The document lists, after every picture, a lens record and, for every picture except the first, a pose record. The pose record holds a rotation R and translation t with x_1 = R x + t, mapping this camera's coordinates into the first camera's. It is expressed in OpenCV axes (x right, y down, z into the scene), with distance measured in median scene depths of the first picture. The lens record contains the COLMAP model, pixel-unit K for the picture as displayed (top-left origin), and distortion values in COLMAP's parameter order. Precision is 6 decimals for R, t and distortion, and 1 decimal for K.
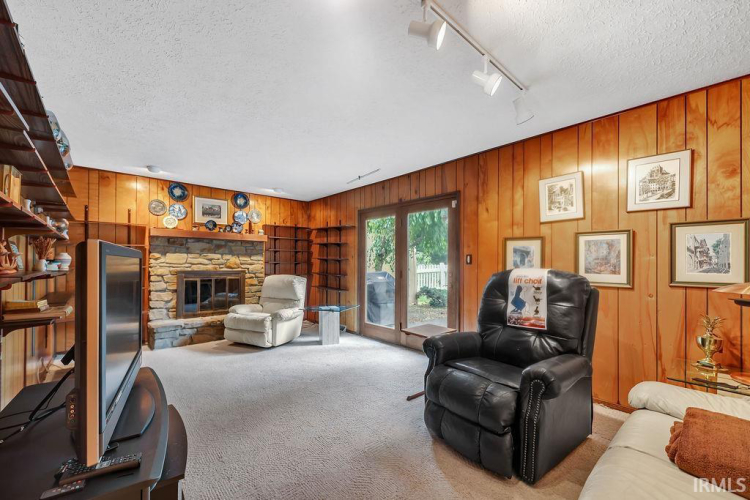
lens RADIAL K [[313.0, 0, 370.2], [0, 313.0, 262.8], [0, 0, 1]] dist [0.019376, -0.000290]
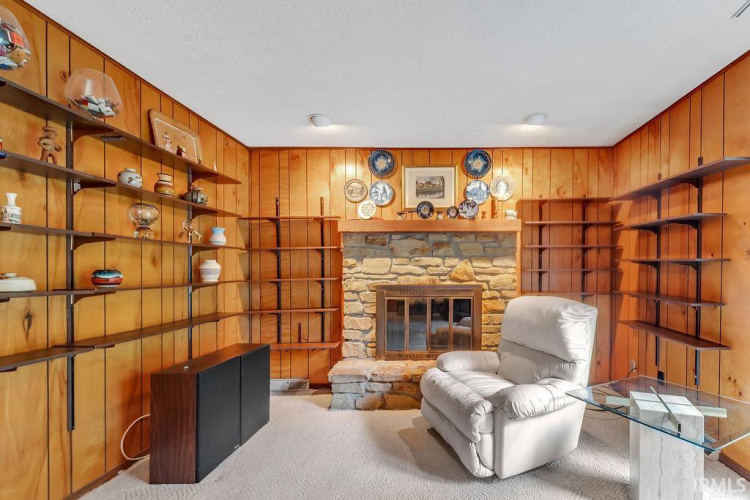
lens RADIAL K [[402.5, 0, 375.6], [0, 402.5, 278.9], [0, 0, 1]] dist [0.000177, -0.000550]
pose [[0.729072, 0.004023, -0.684425, -0.048137], [0.008253, 0.999858, 0.014669, 0.001222], [0.684387, -0.016344, 0.728936, 0.372152]]
